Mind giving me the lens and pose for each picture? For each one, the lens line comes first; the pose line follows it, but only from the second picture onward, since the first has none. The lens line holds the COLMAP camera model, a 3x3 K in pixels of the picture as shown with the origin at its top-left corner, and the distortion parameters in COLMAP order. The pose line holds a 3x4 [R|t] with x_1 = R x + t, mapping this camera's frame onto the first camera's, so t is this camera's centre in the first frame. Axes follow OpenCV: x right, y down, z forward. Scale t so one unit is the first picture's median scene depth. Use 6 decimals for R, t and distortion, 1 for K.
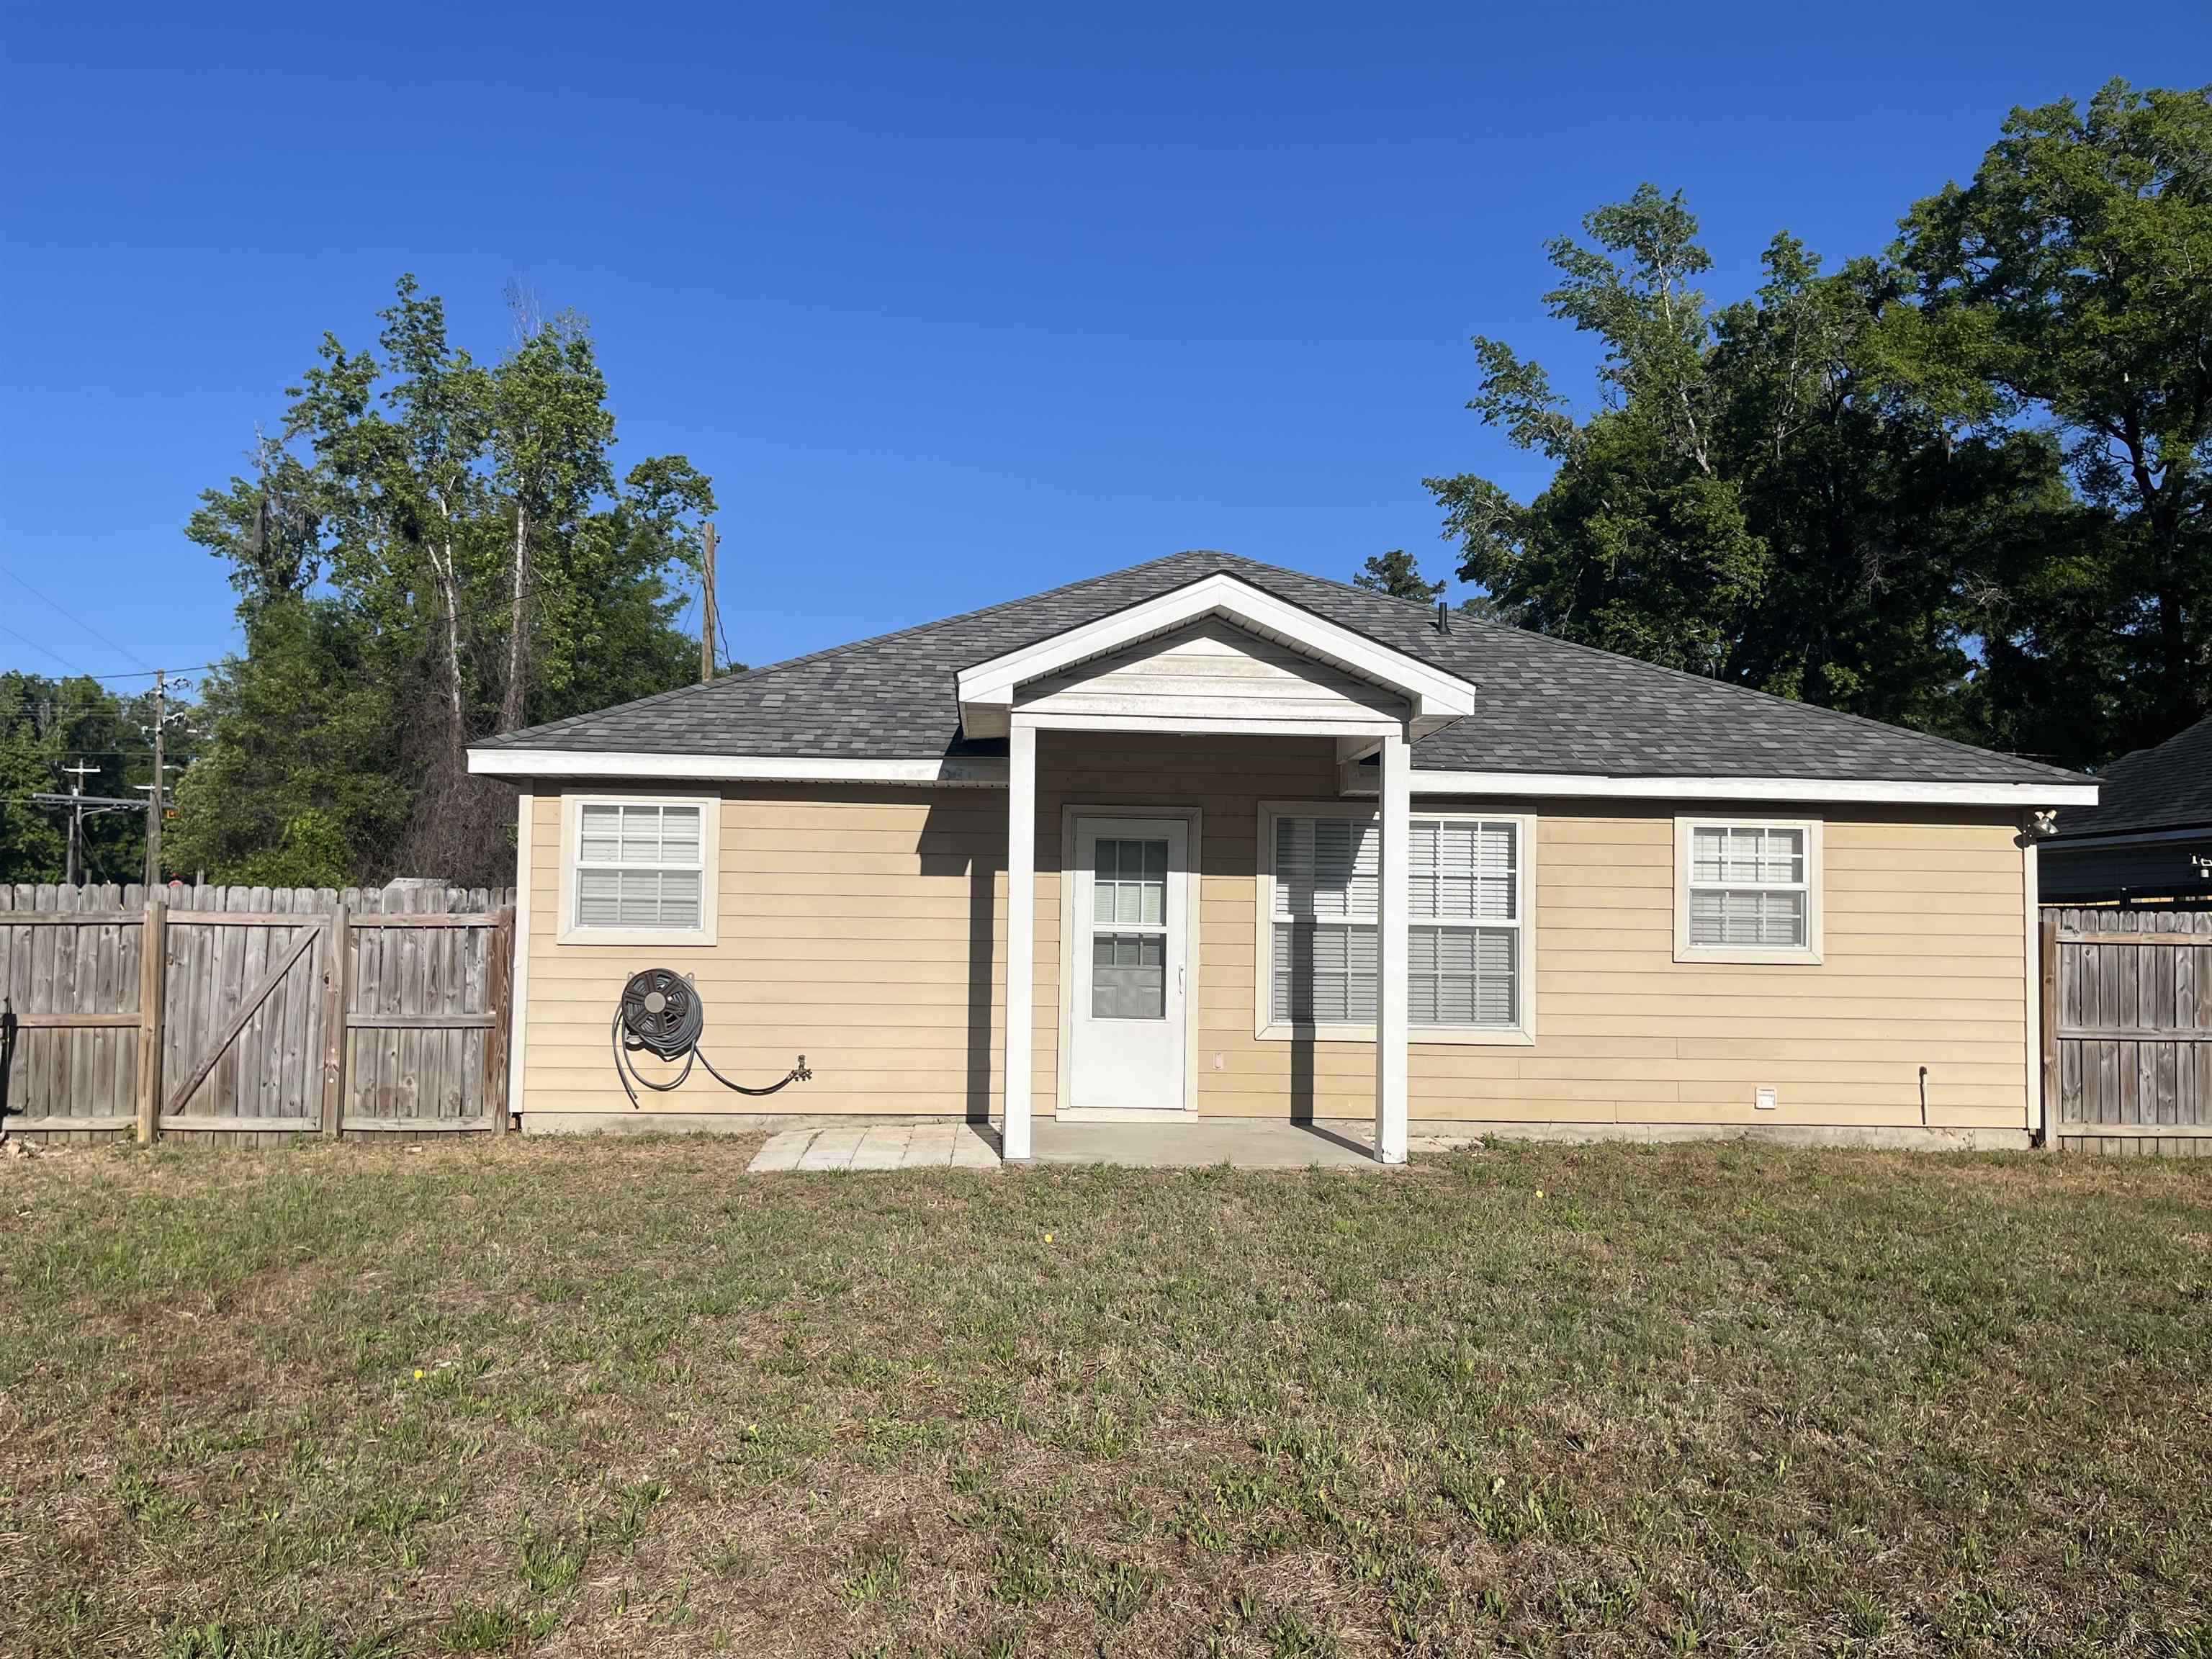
lens RADIAL K [[1705.5, 0, 1095.6], [0, 1705.5, 834.2], [0, 0, 1]] dist [0.073125, -0.099475]
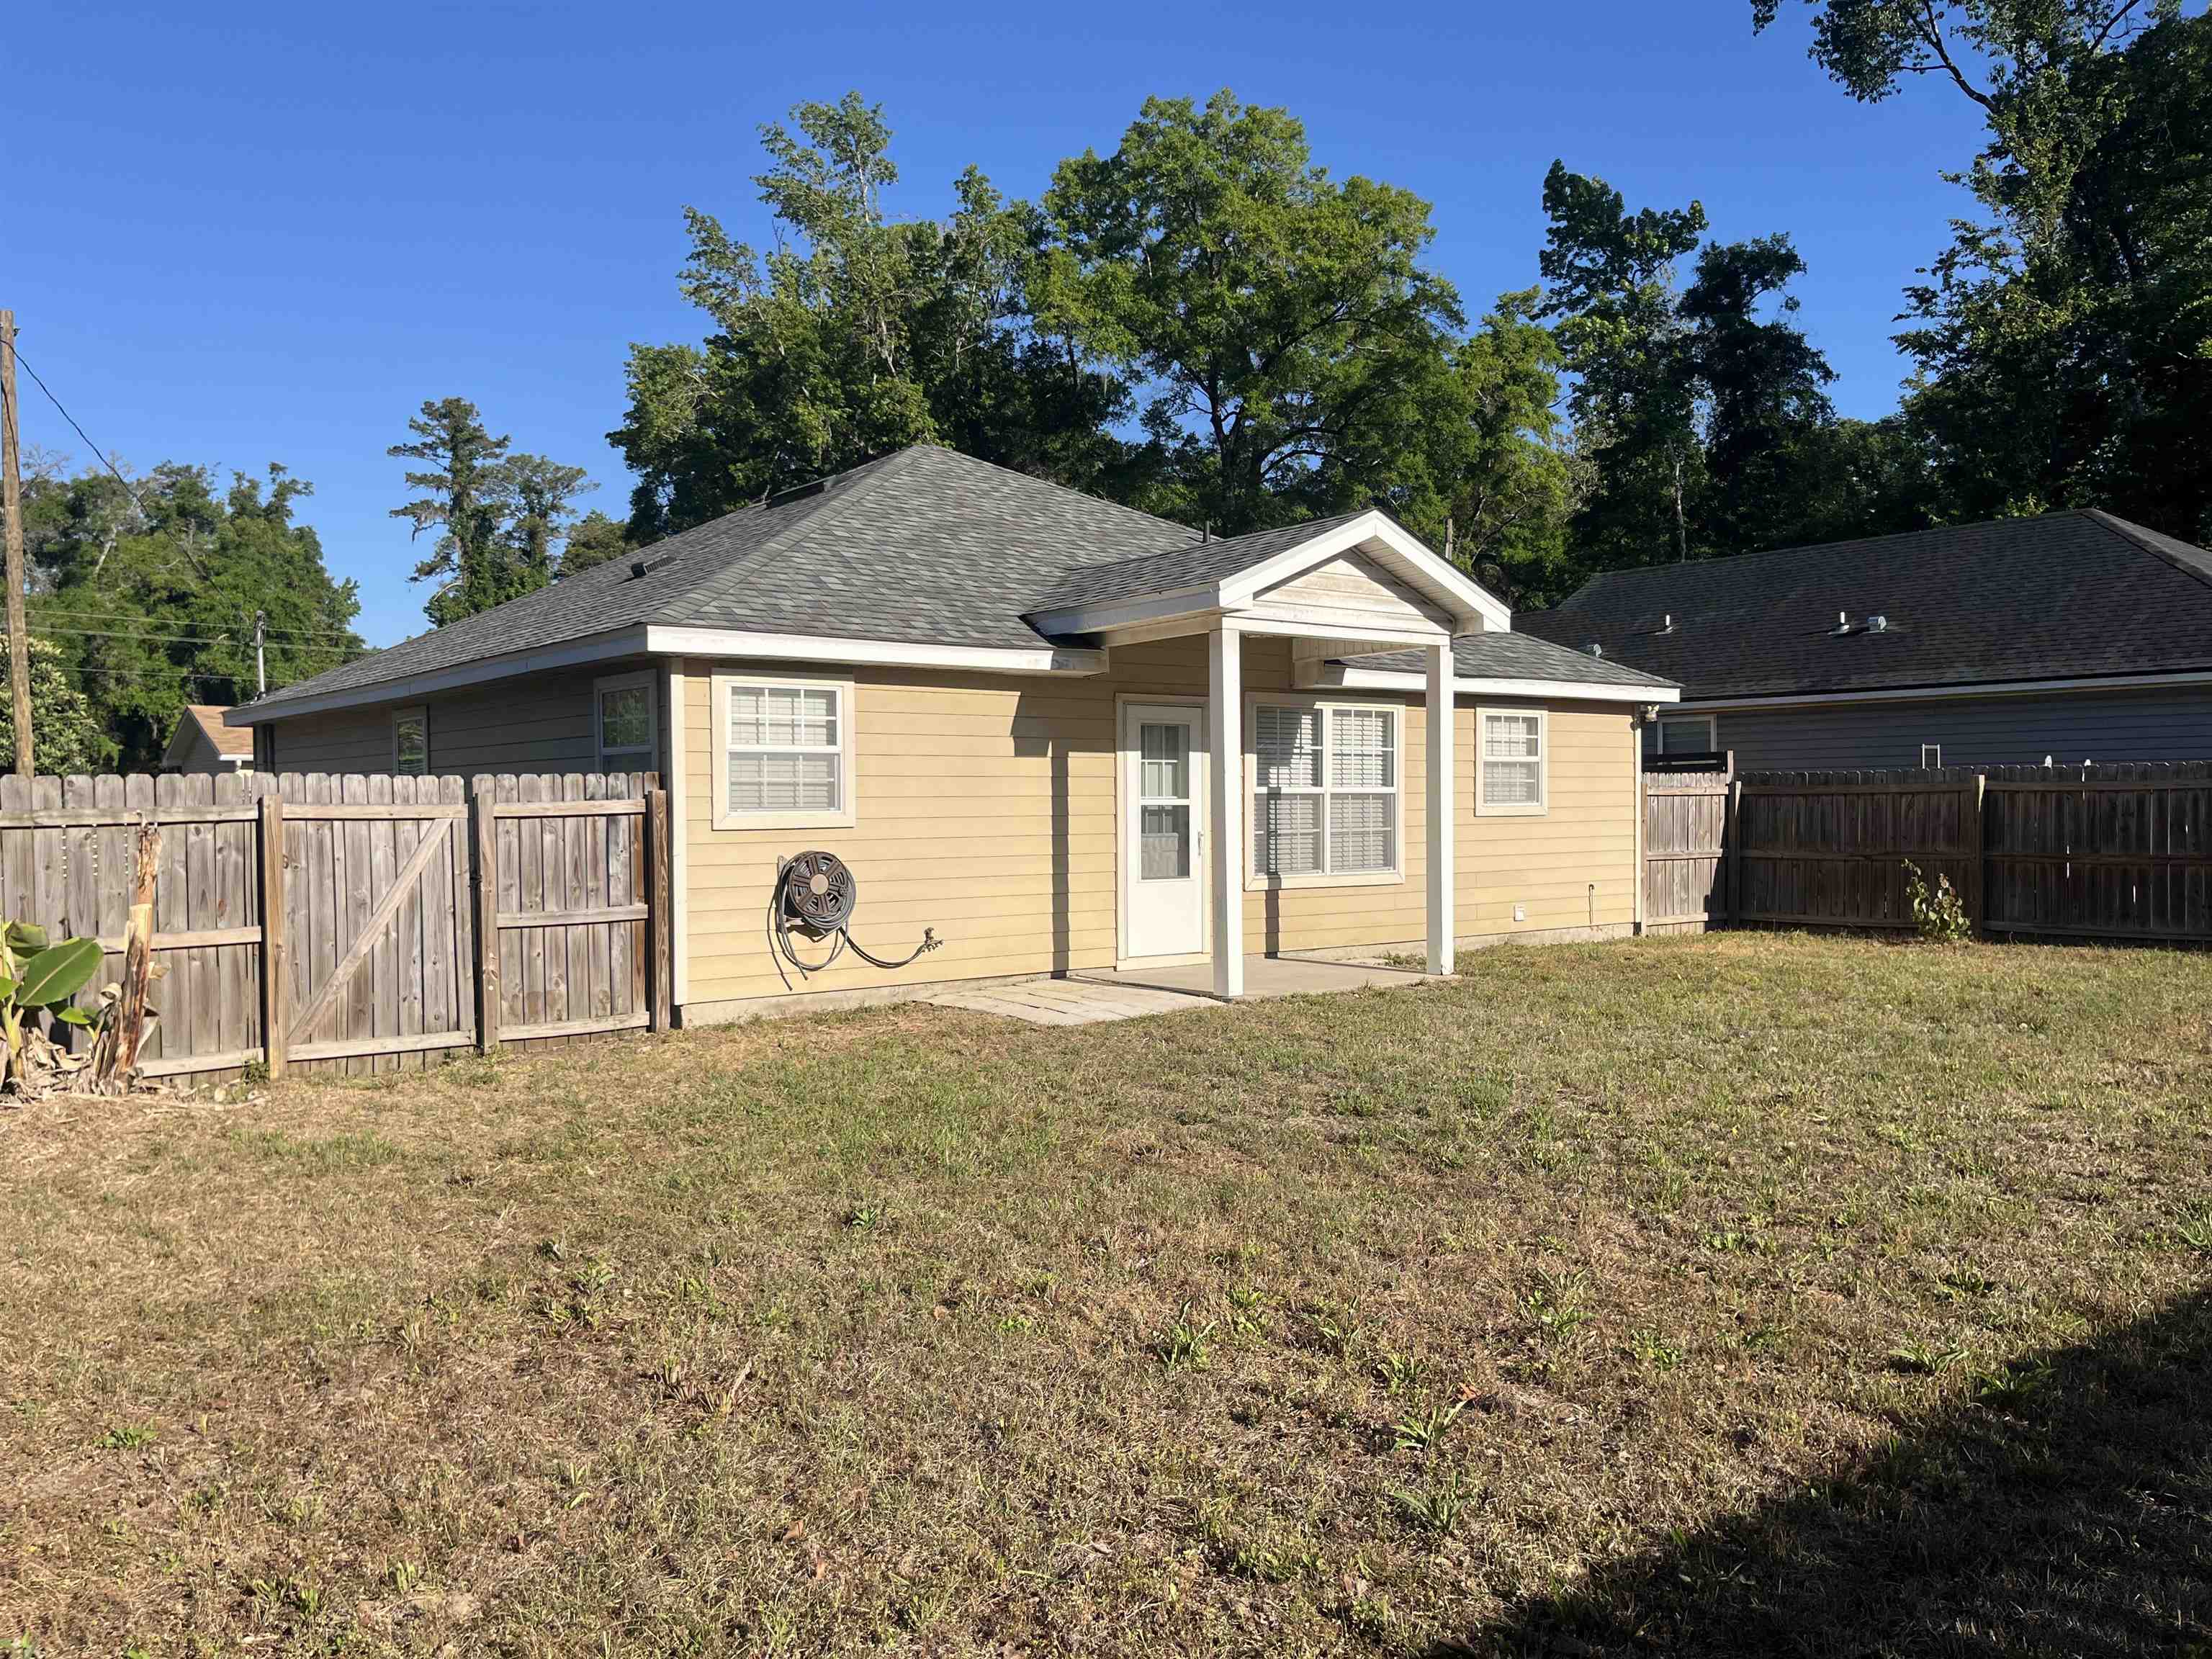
lens RADIAL K [[1705.5, 0, 1095.6], [0, 1705.5, 834.2], [0, 0, 1]] dist [0.073125, -0.099475]
pose [[0.815136, -0.034177, 0.578261, -0.689956], [-0.011086, 0.997155, 0.074563, -0.008067], [-0.579164, -0.067190, 0.812438, 0.087562]]
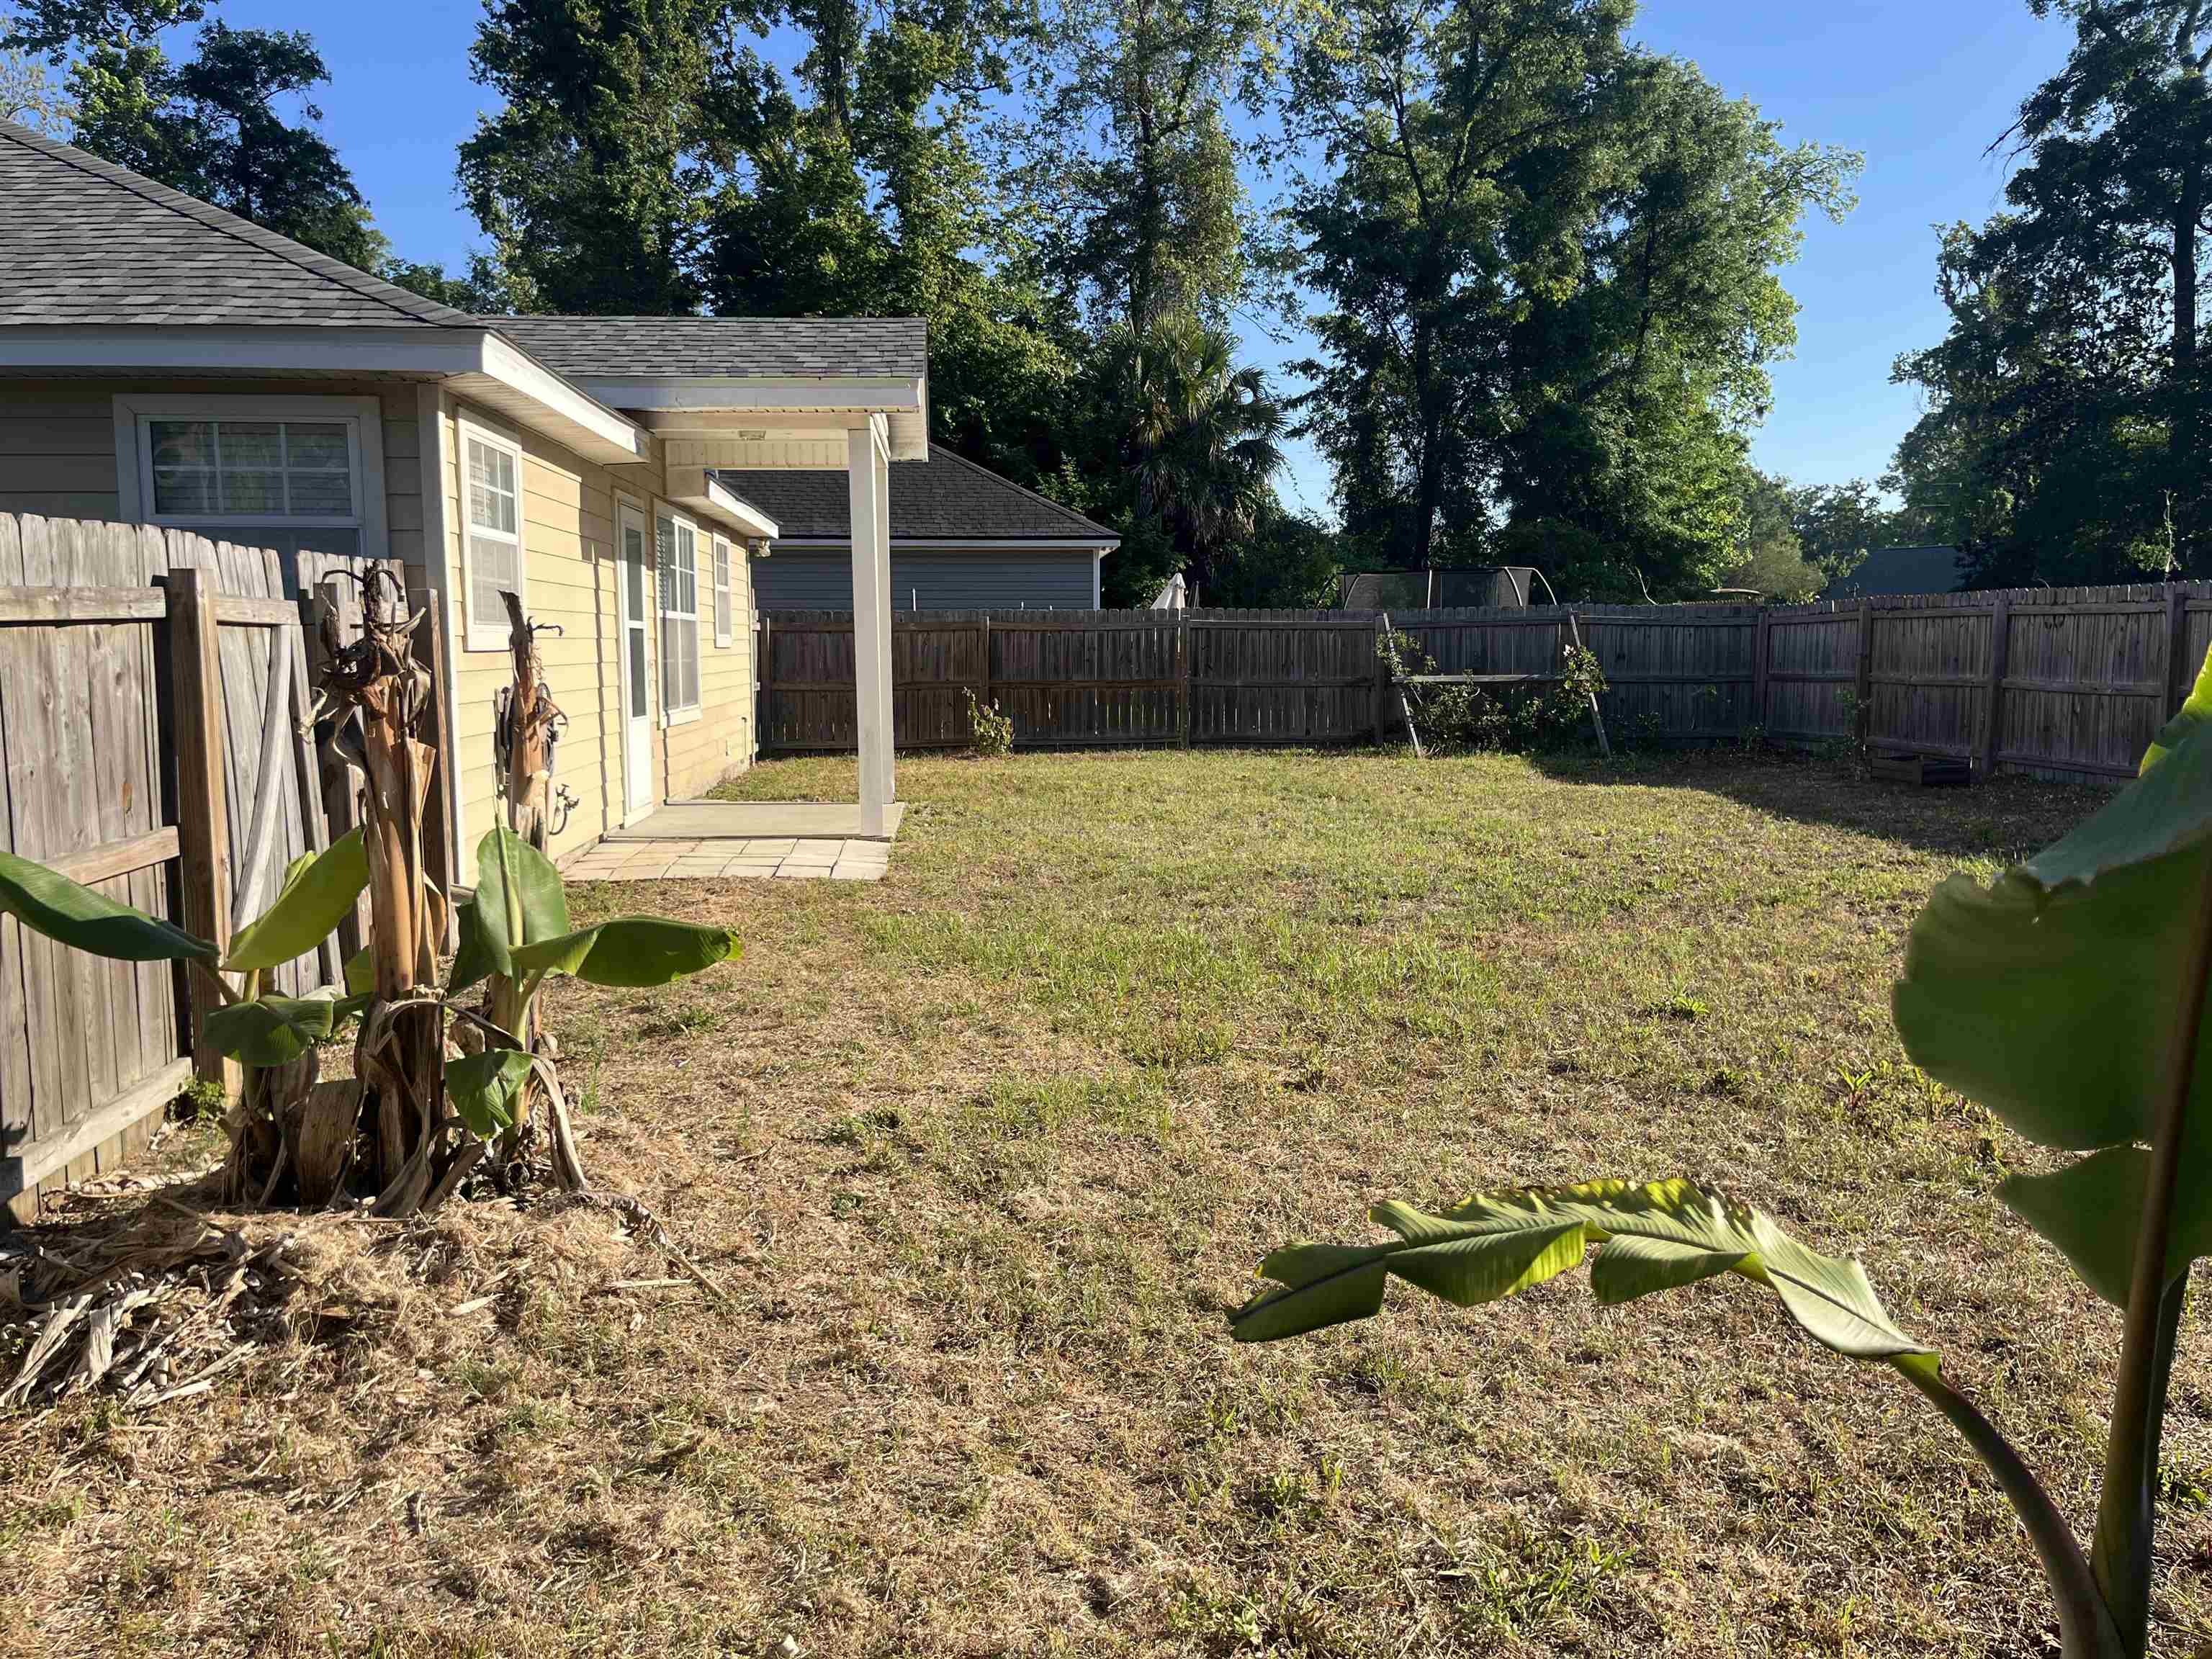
lens RADIAL K [[1705.5, 0, 1095.6], [0, 1705.5, 834.2], [0, 0, 1]] dist [0.073125, -0.099475]
pose [[-0.020105, -0.127922, 0.991580, -0.967918], [-0.051583, 0.990593, 0.126749, 0.036450], [-0.998466, -0.048601, -0.026514, 0.754705]]
